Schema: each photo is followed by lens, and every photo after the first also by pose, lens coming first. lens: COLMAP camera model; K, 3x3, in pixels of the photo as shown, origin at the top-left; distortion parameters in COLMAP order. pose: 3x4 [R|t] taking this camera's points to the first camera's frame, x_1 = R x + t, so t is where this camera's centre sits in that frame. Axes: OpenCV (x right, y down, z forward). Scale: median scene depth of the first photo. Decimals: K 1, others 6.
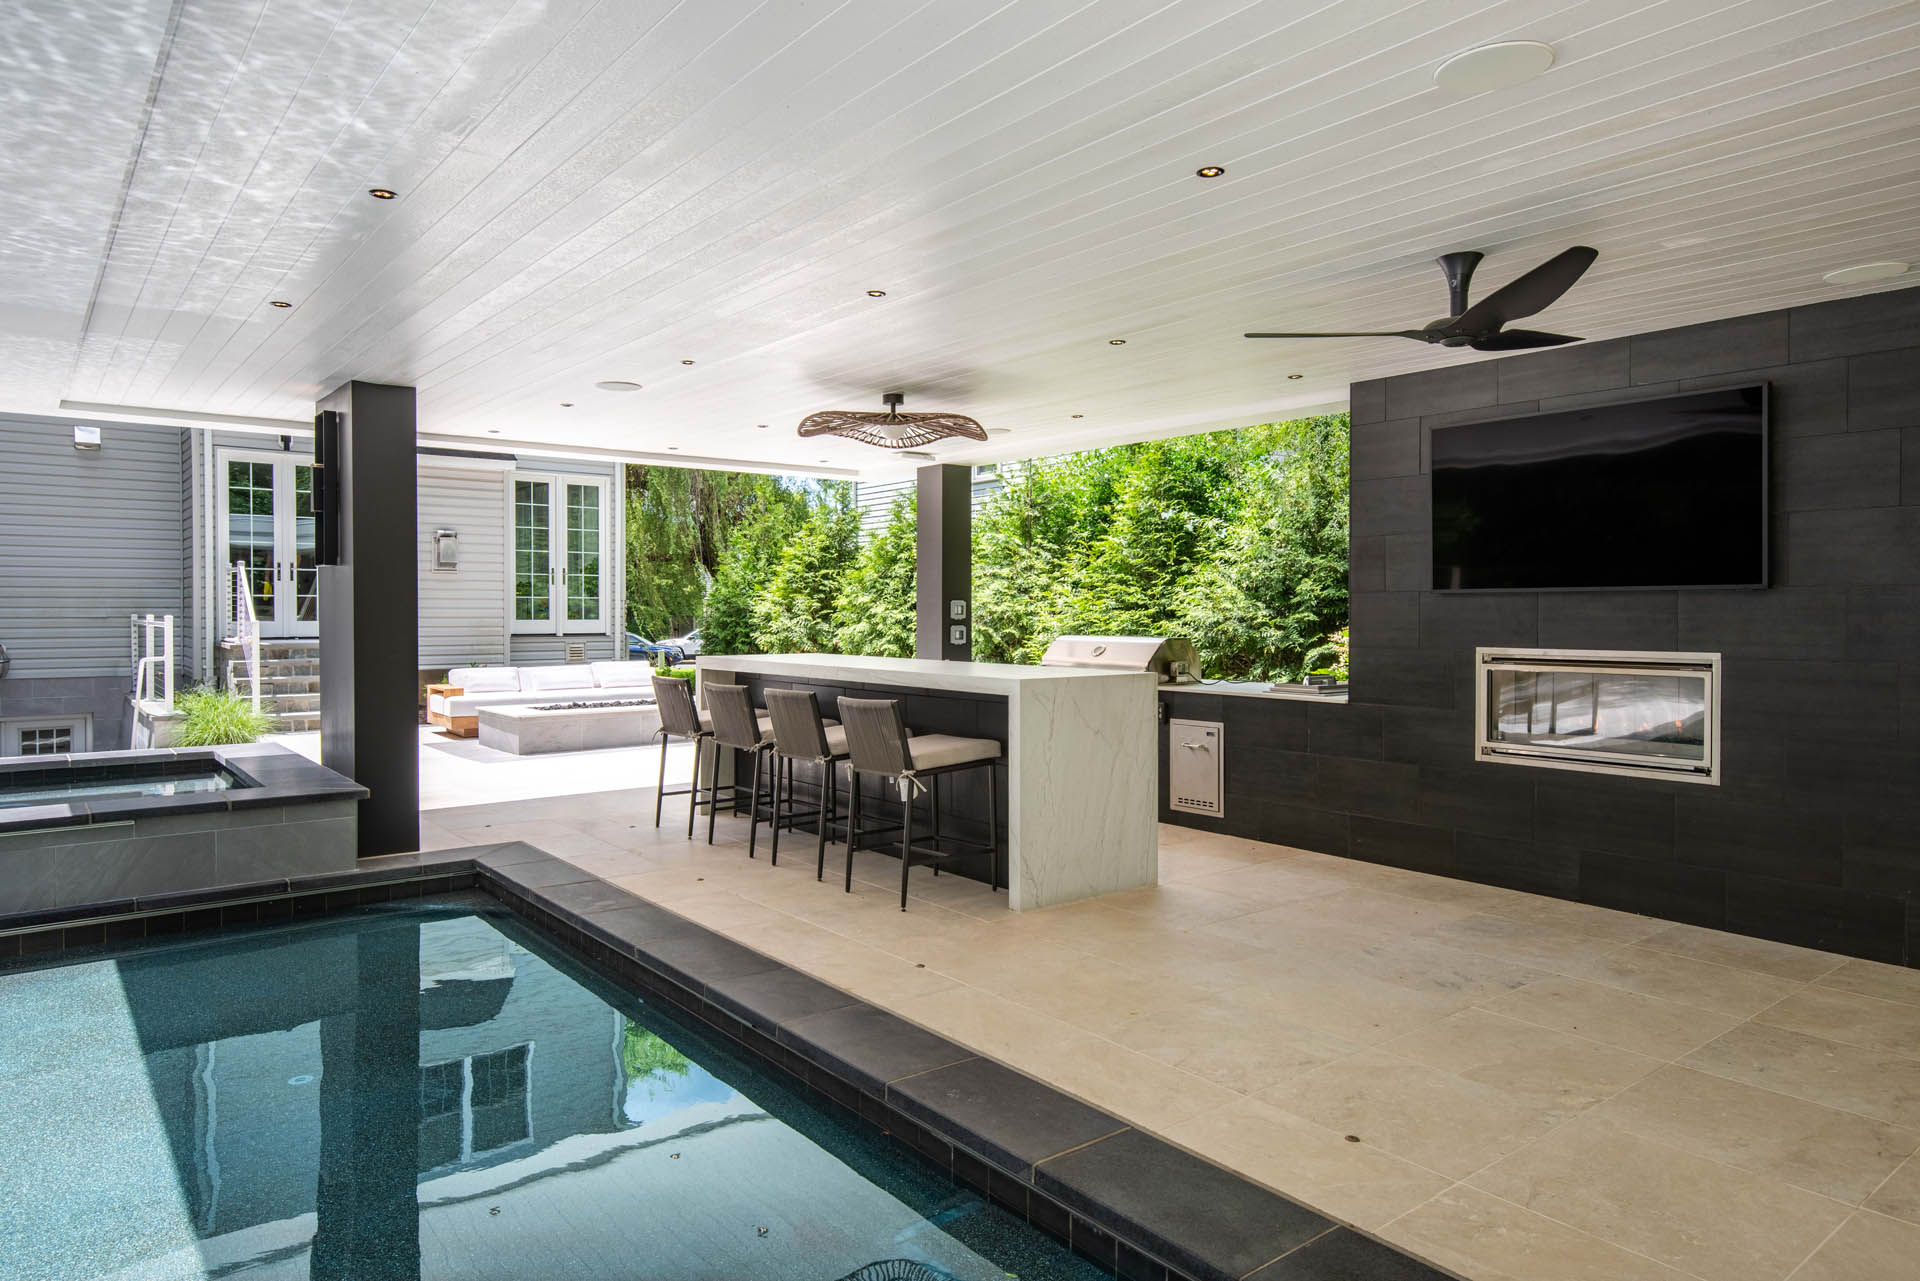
lens RADIAL K [[1173.5, 0, 964.2], [0, 1173.5, 627.7], [0, 0, 1]] dist [0.037534, 0.001385]
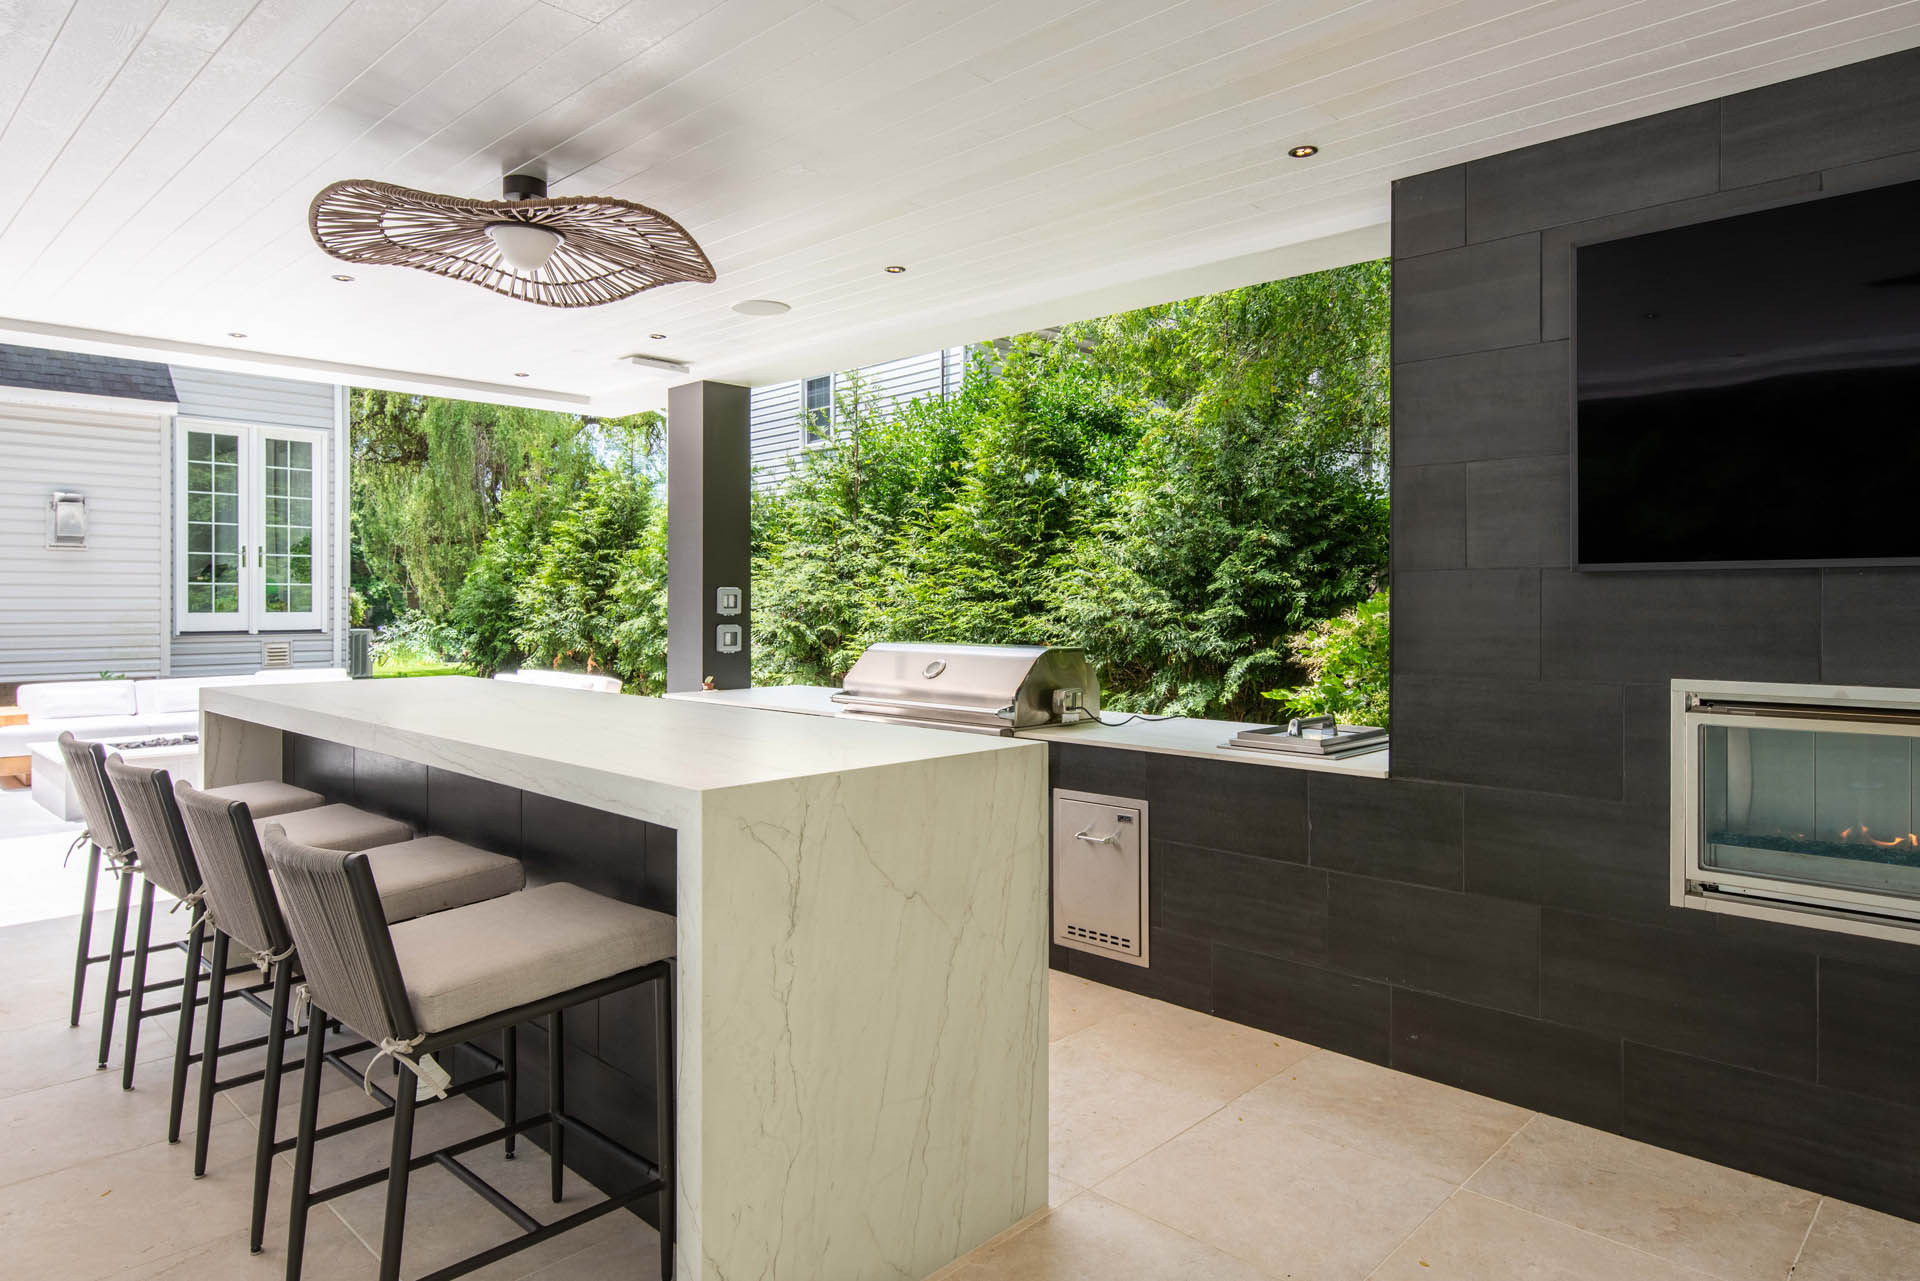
lens RADIAL K [[1138.2, 0, 971.7], [0, 1138.2, 606.0], [0, 0, 1]] dist [0.006555, -0.004992]
pose [[0.991343, -0.000401, 0.131295, 0.037151], [0.001573, 0.999960, -0.008826, -0.005155], [-0.131287, 0.008956, 0.991304, 0.272153]]
